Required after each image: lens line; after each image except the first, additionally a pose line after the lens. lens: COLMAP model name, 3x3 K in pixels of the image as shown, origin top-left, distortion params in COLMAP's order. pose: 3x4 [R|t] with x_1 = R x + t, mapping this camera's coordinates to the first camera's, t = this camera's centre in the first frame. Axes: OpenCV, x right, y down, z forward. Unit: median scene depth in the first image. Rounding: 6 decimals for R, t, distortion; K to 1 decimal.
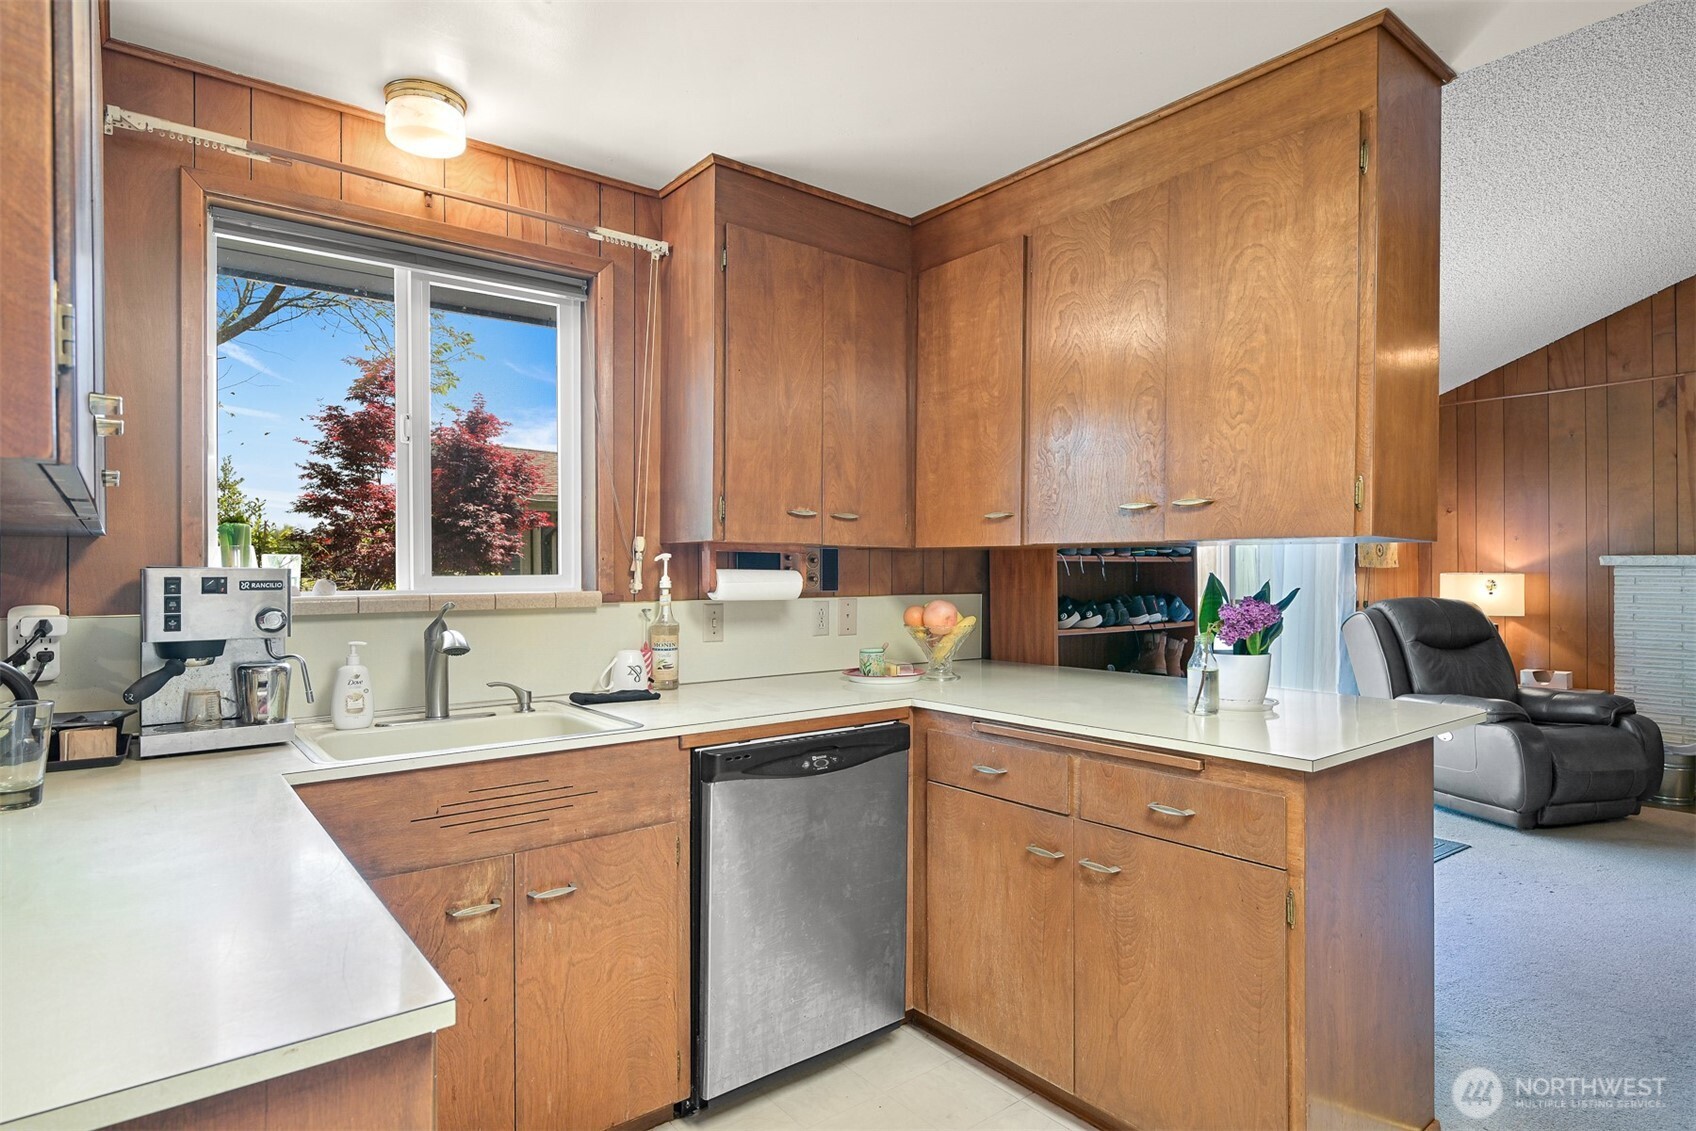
lens RADIAL K [[918.1, 0, 850.1], [0, 918.1, 570.6], [0, 0, 1]] dist [-0.003918, -0.001040]
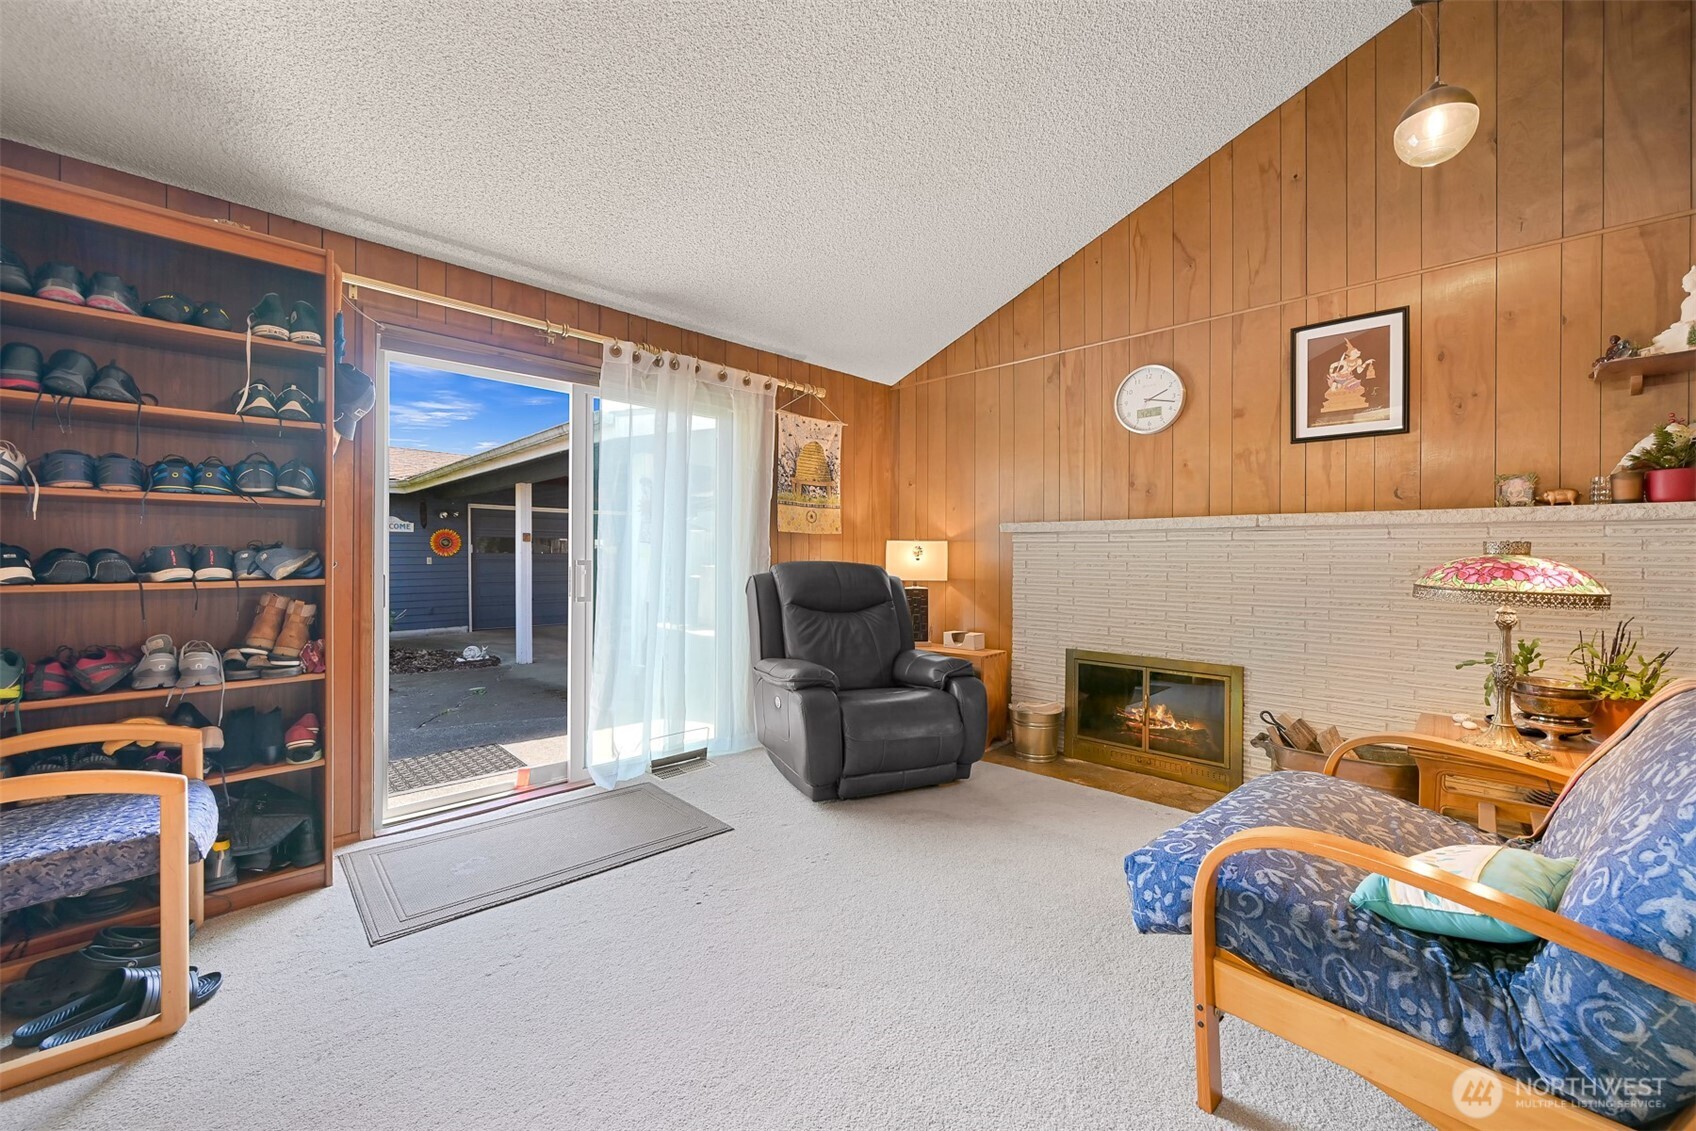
lens RADIAL K [[672.5, 0, 869.3], [0, 672.5, 558.5], [0, 0, 1]] dist [0.001731, 0.000274]
pose [[0.990640, 0.007191, 0.136313, 0.564923], [-0.007728, 0.999964, 0.003405, 0.022770], [-0.136284, -0.004427, 0.990660, 0.252708]]
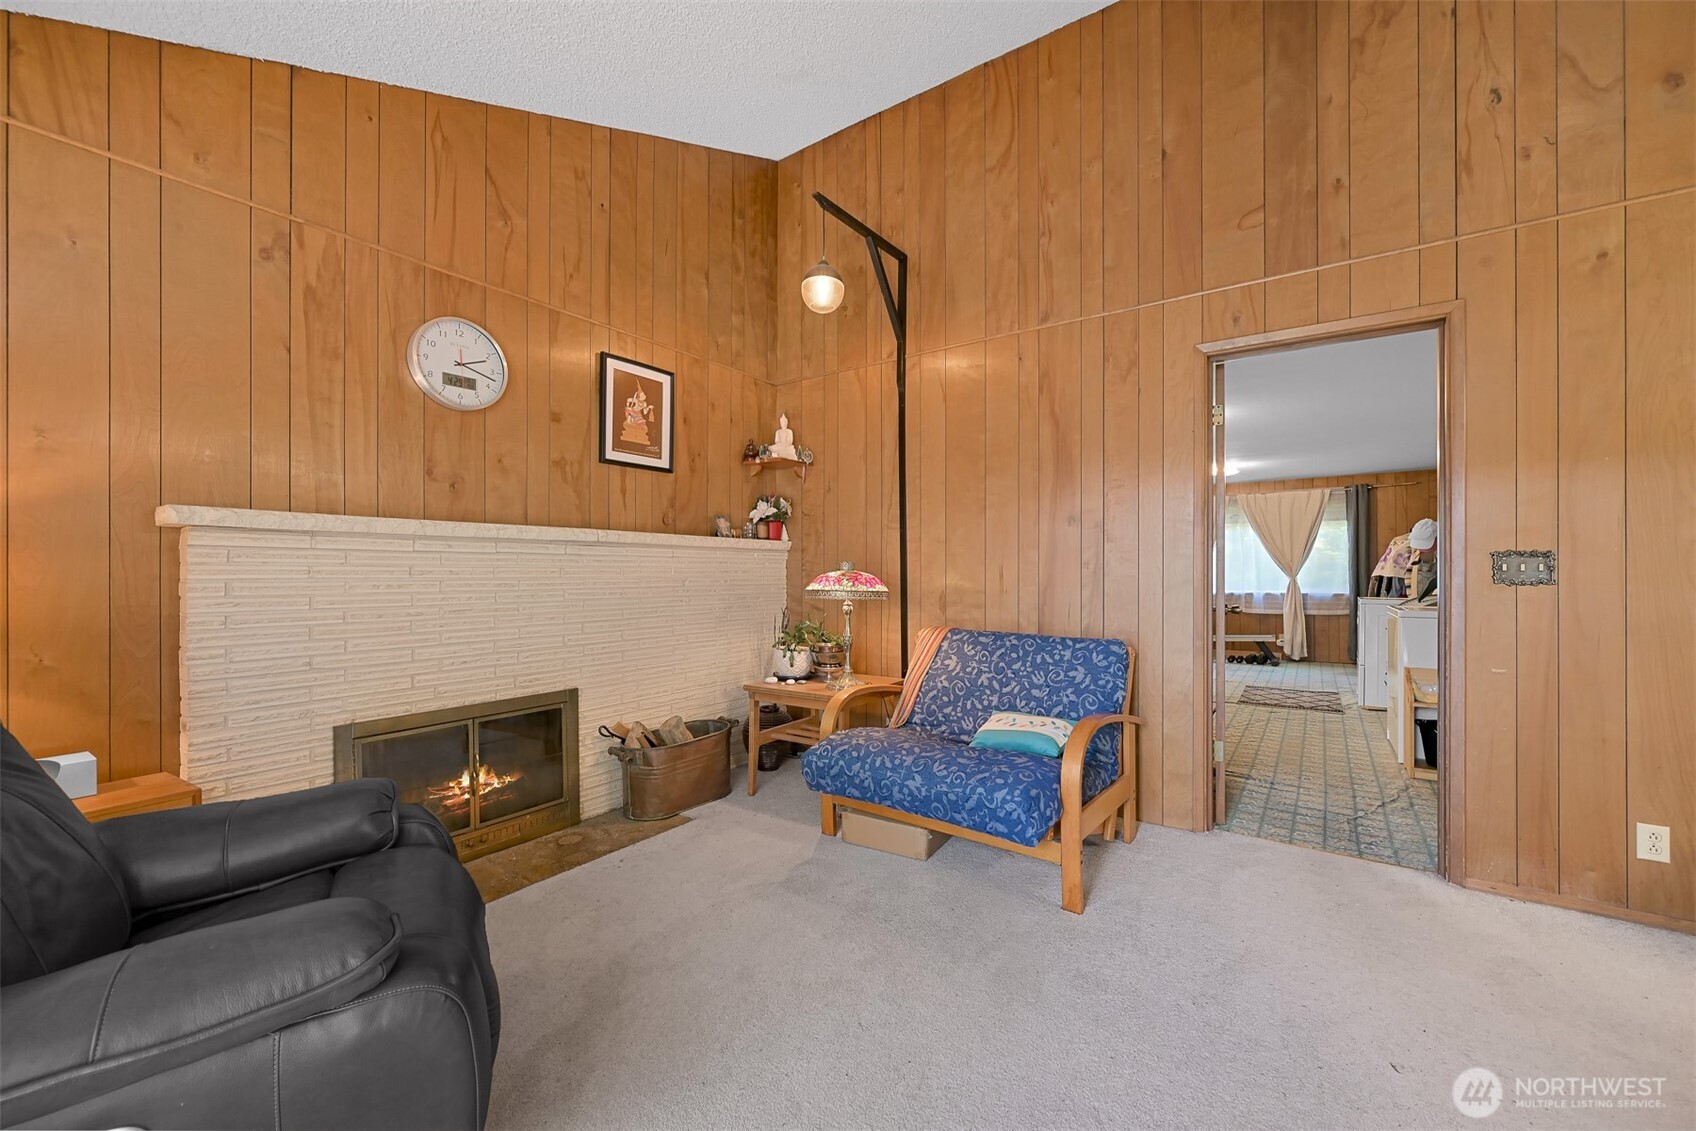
lens RADIAL K [[676.2, 0, 848.0], [0, 676.2, 565.5], [0, 0, 1]] dist [0.016434, -0.000284]
pose [[-0.271257, 0.010622, 0.962448, 0.357890], [0.000803, 0.999941, -0.010810, 0.021479], [-0.962507, -0.002159, -0.271250, 0.744565]]
